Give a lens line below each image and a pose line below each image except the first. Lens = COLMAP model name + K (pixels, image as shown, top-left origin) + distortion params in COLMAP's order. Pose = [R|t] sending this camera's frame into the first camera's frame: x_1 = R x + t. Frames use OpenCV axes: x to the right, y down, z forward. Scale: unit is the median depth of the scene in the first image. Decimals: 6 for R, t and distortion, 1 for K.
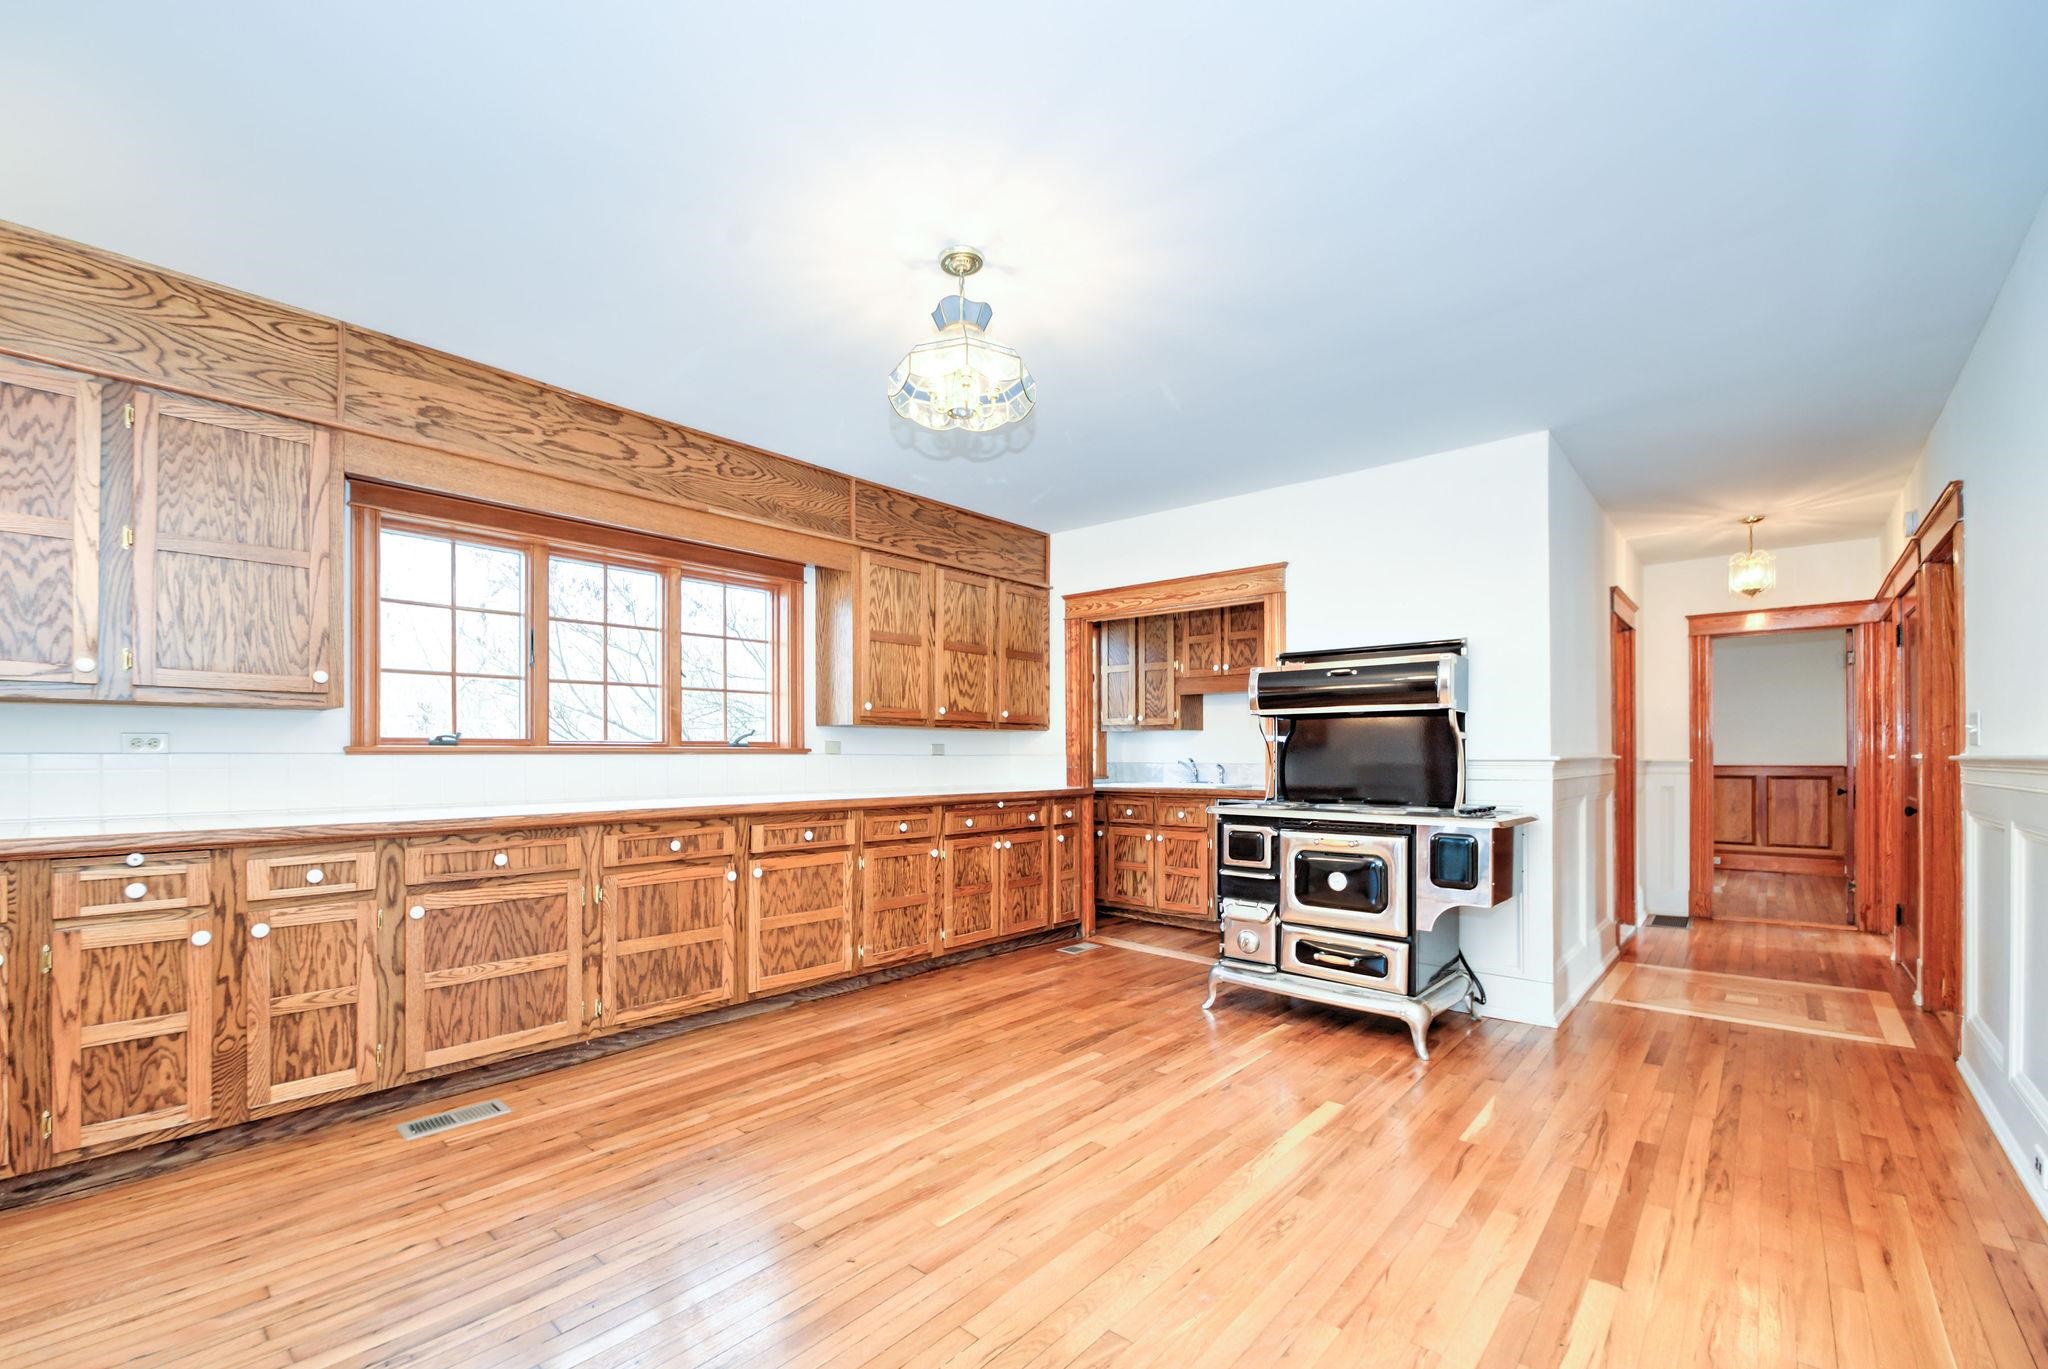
lens RADIAL K [[846.3, 0, 964.8], [0, 846.3, 753.2], [0, 0, 1]] dist [-0.004167, -0.006077]
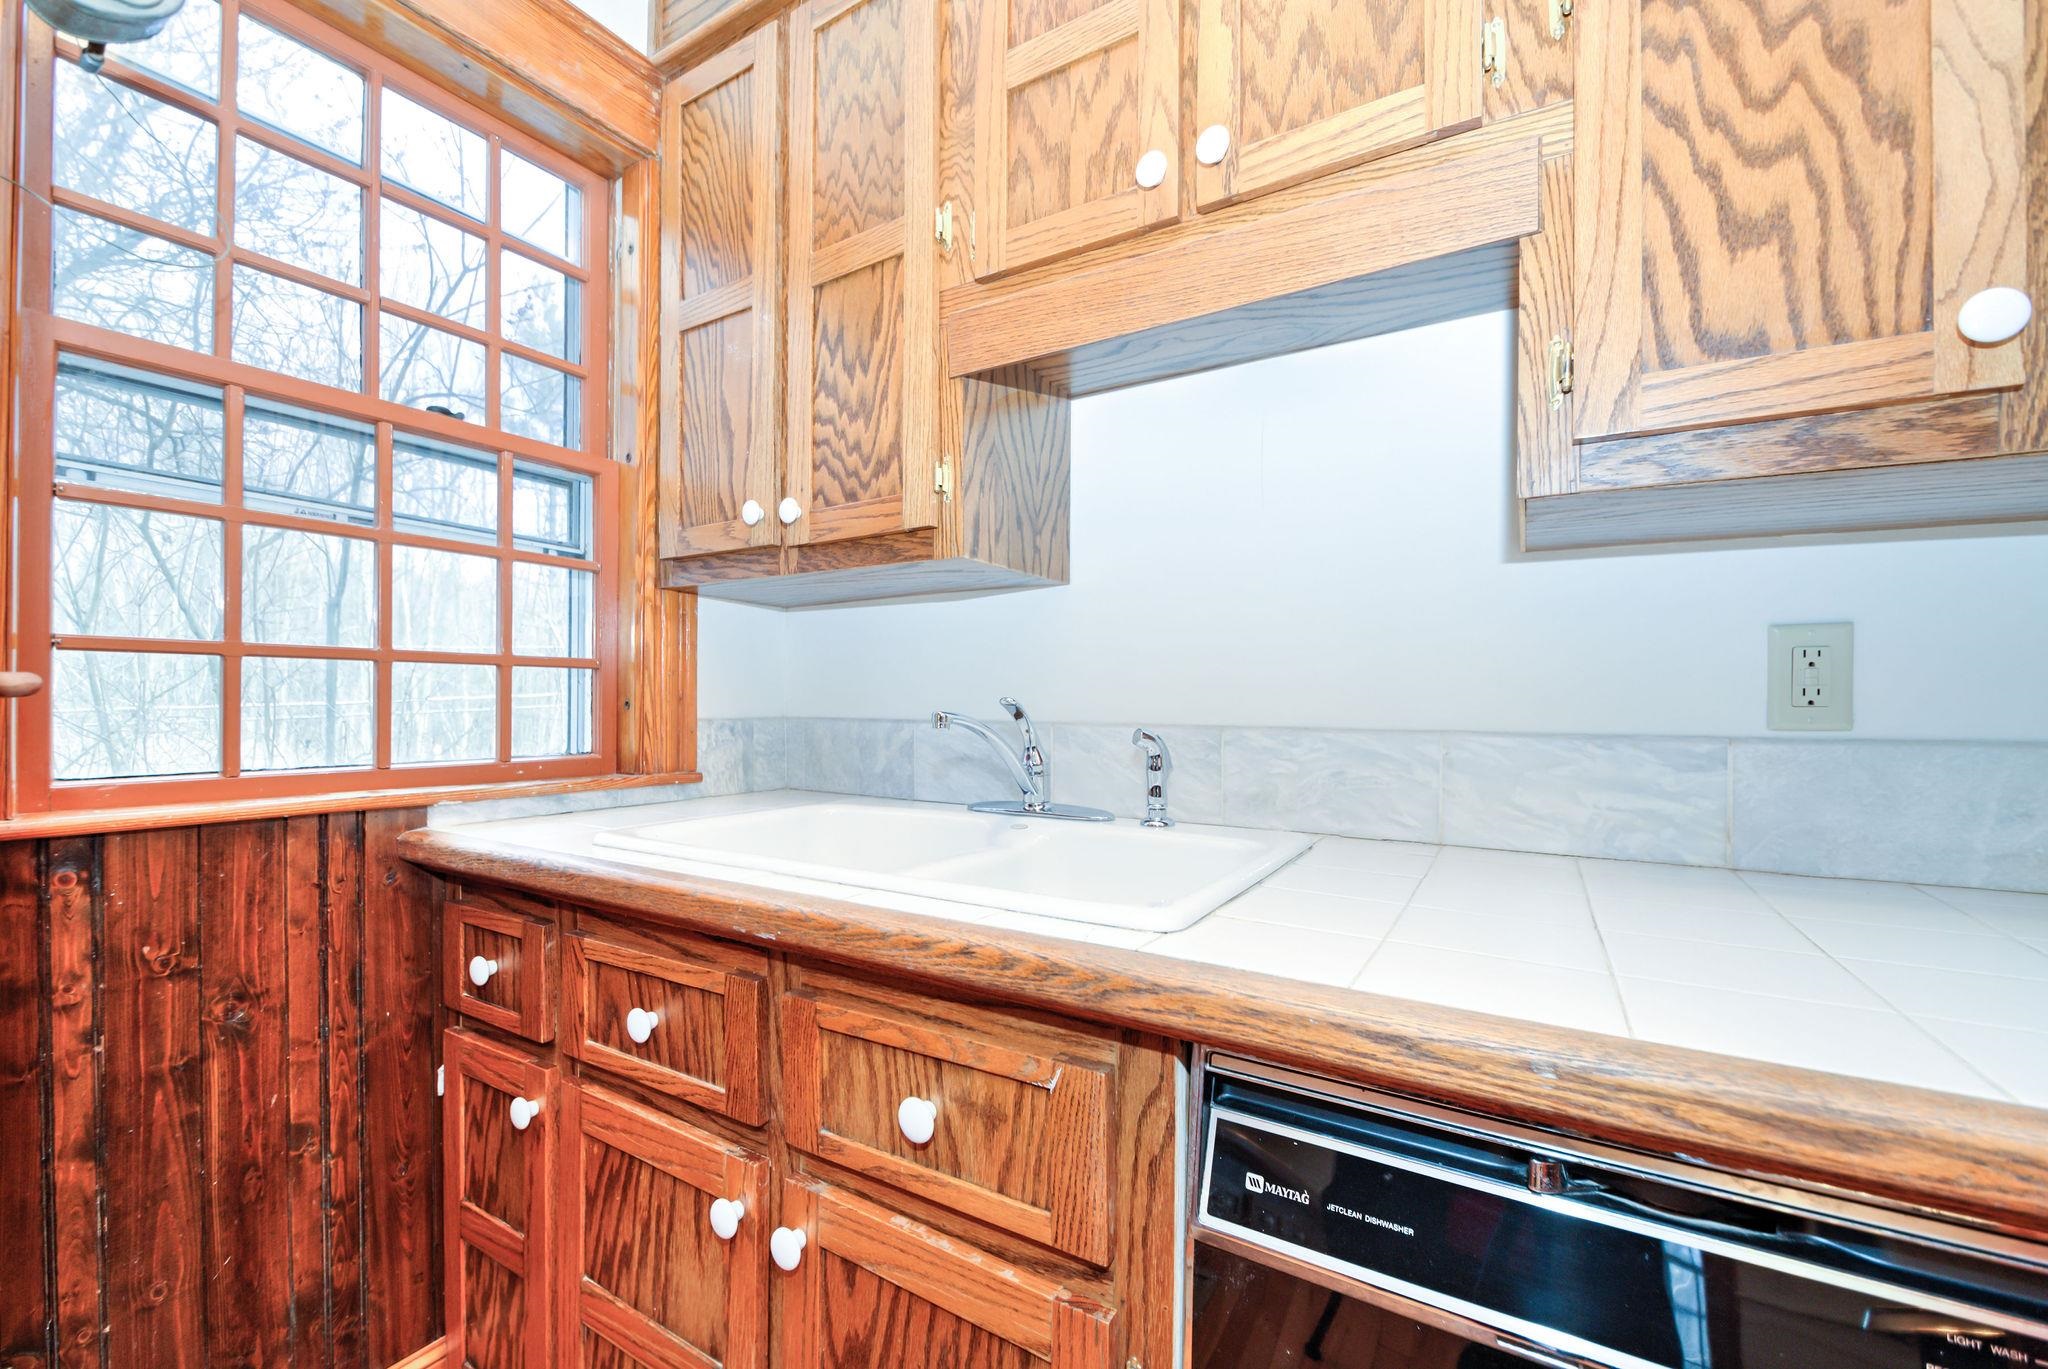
lens RADIAL K [[846.3, 0, 1026.4], [0, 846.3, 707.7], [0, 0, 1]] dist [-0.004167, -0.006077]
pose [[0.978434, 0.001212, 0.206554, 0.365359], [-0.002683, 0.999973, 0.006840, 0.010371], [-0.206540, -0.007247, 0.978411, 1.288635]]
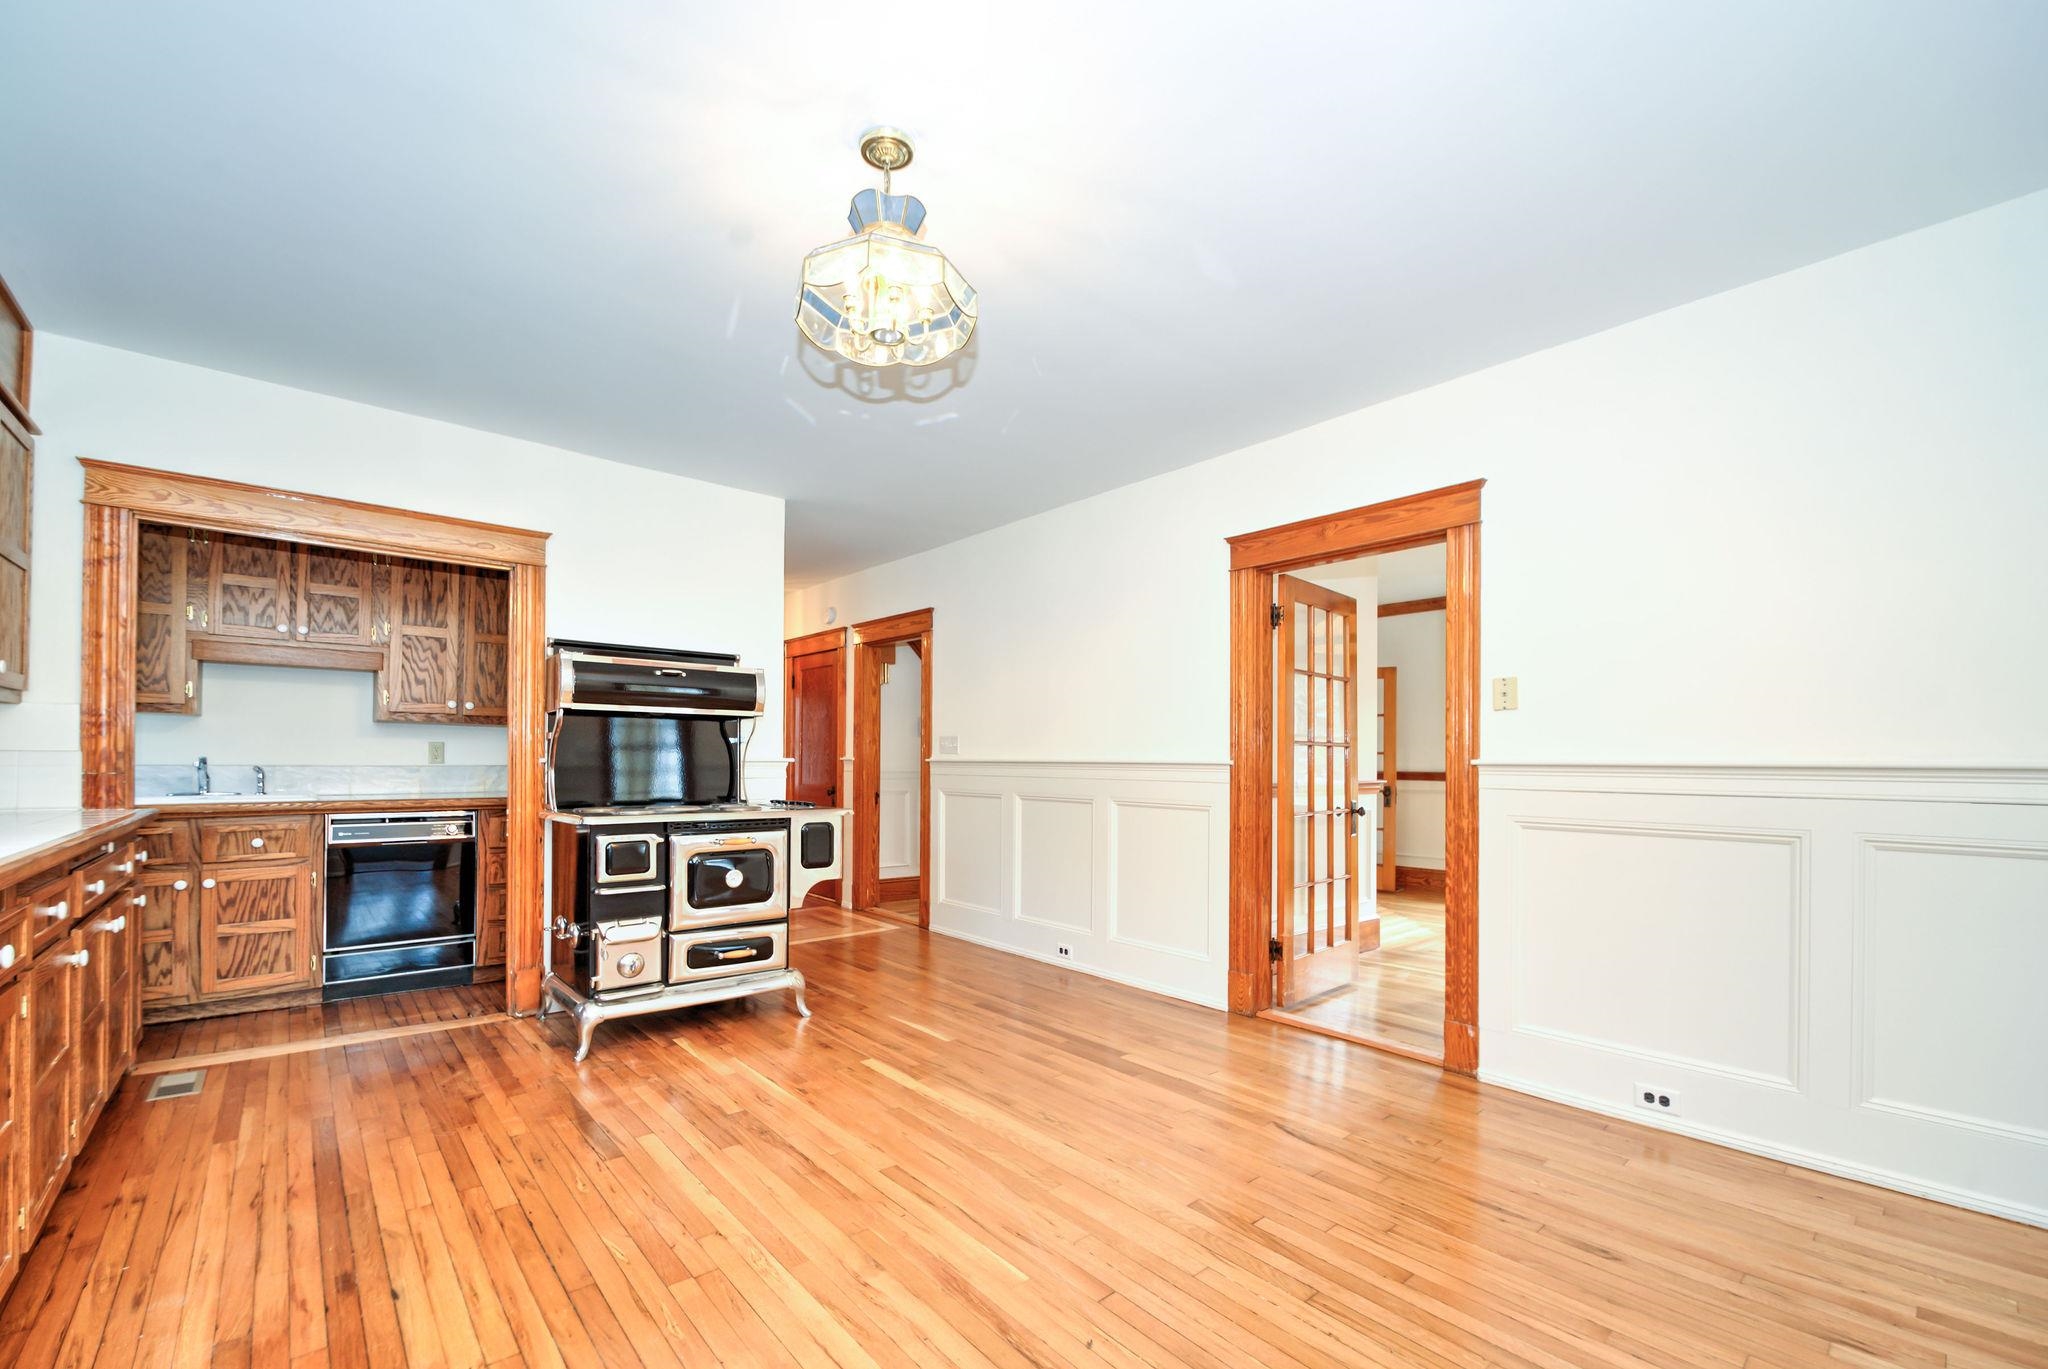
lens RADIAL K [[846.3, 0, 1013.1], [0, 846.3, 759.3], [0, 0, 1]] dist [-0.004167, -0.006077]
pose [[0.103649, 0.002502, 0.994611, -0.504702], [-0.009211, 0.999956, -0.001555, 0.003760], [-0.994571, -0.009000, 0.103667, 0.506646]]
